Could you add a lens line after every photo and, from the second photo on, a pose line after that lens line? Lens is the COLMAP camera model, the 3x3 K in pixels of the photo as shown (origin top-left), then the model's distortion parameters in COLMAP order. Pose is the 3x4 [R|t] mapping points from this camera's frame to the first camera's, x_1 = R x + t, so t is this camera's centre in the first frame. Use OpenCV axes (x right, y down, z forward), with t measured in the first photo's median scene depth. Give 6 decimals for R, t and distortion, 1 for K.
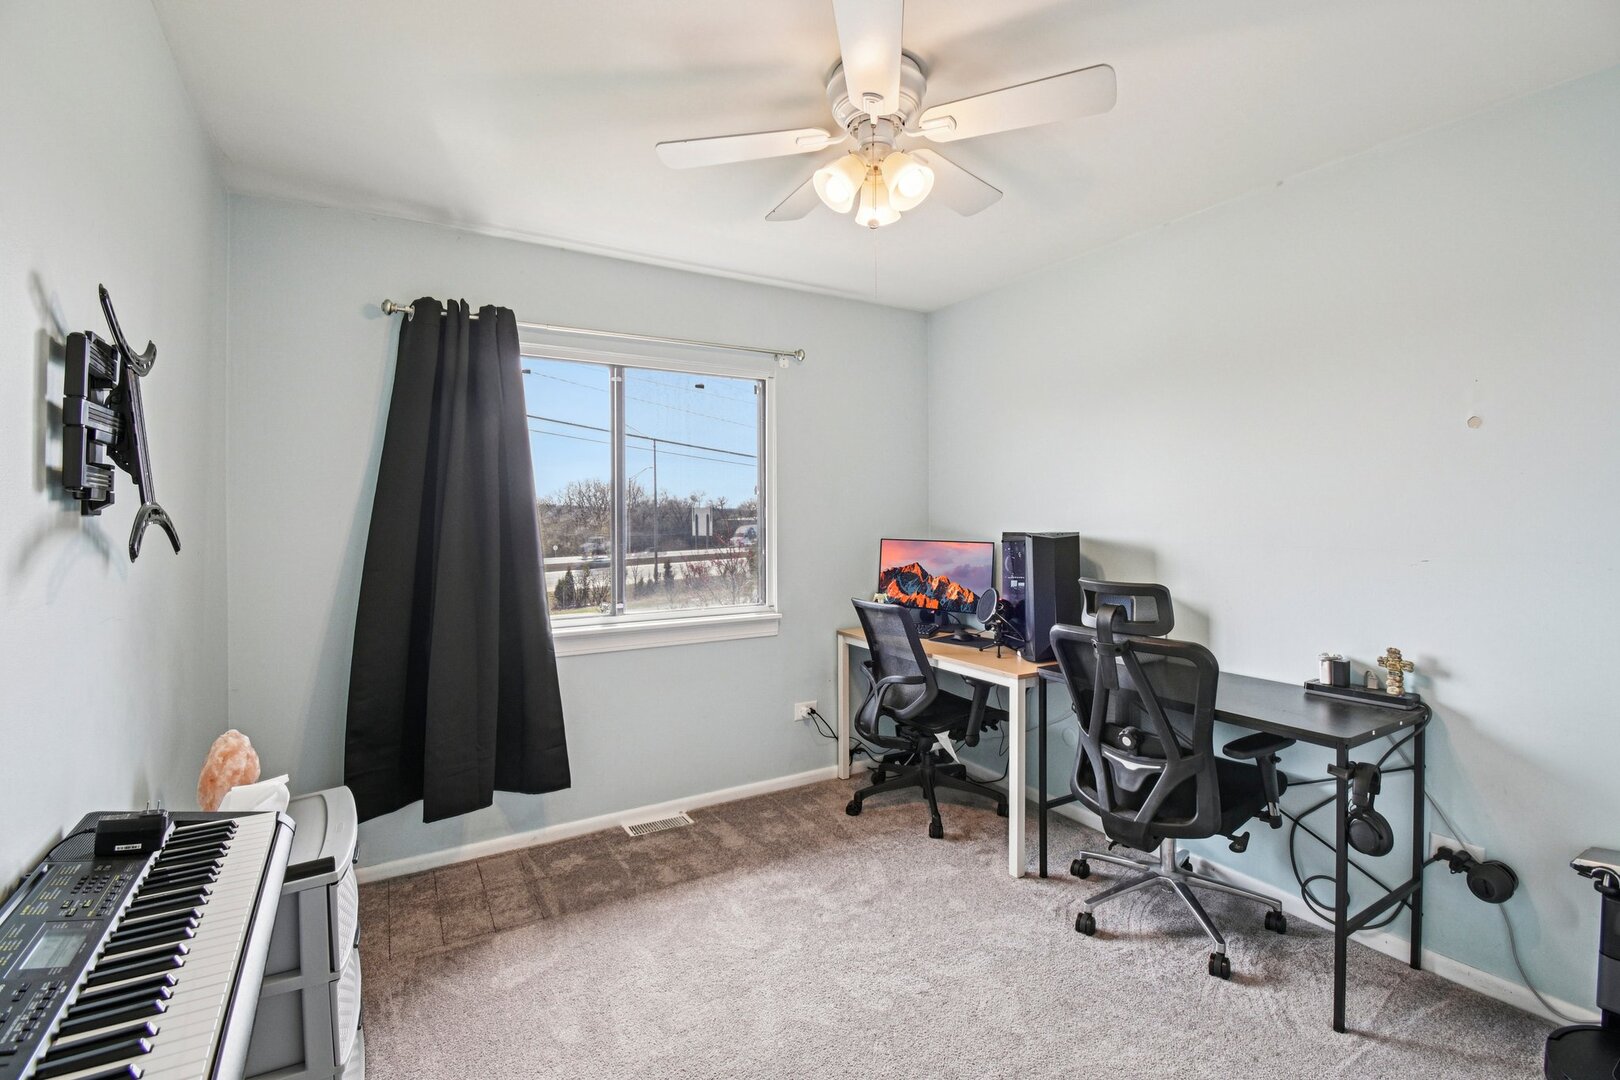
lens RADIAL K [[730.7, 0, 808.6], [0, 730.7, 521.2], [0, 0, 1]] dist [-0.000315, -0.000424]
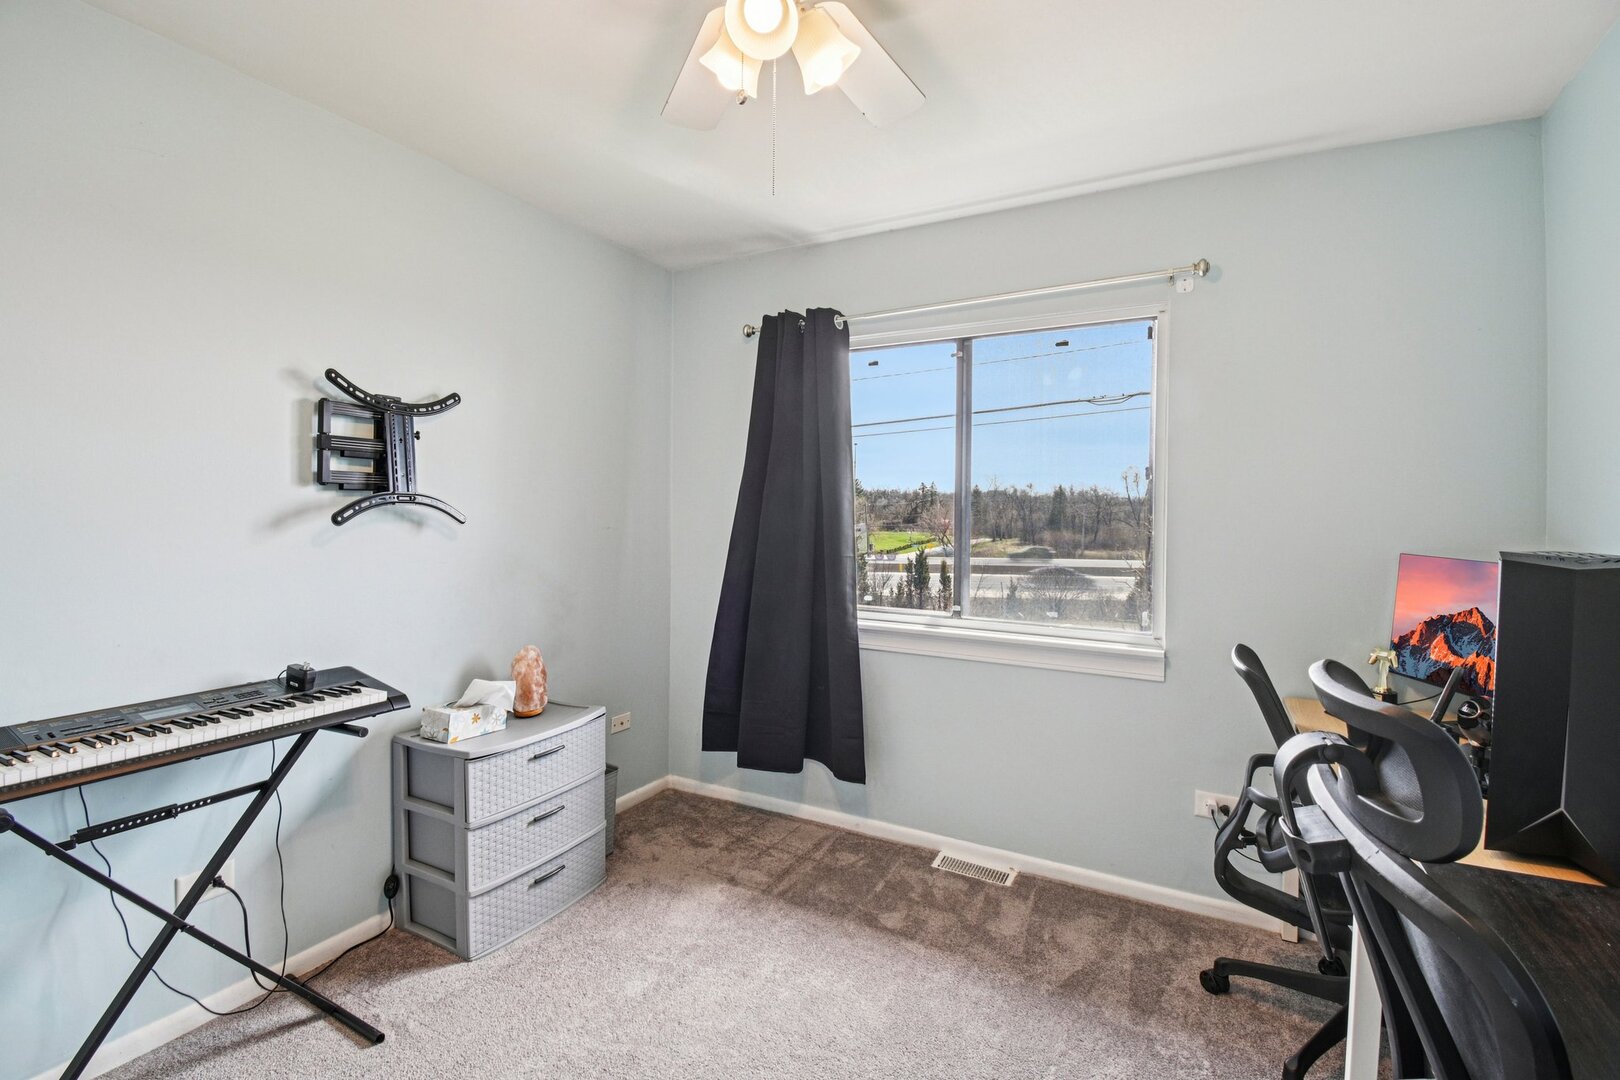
lens RADIAL K [[730.7, 0, 808.6], [0, 730.7, 521.2], [0, 0, 1]] dist [-0.000315, -0.000424]
pose [[0.509147, 0.022239, -0.860392, 0.447148], [-0.022725, 0.999665, 0.012391, 0.002379], [0.860379, 0.013244, 0.509482, 0.415629]]
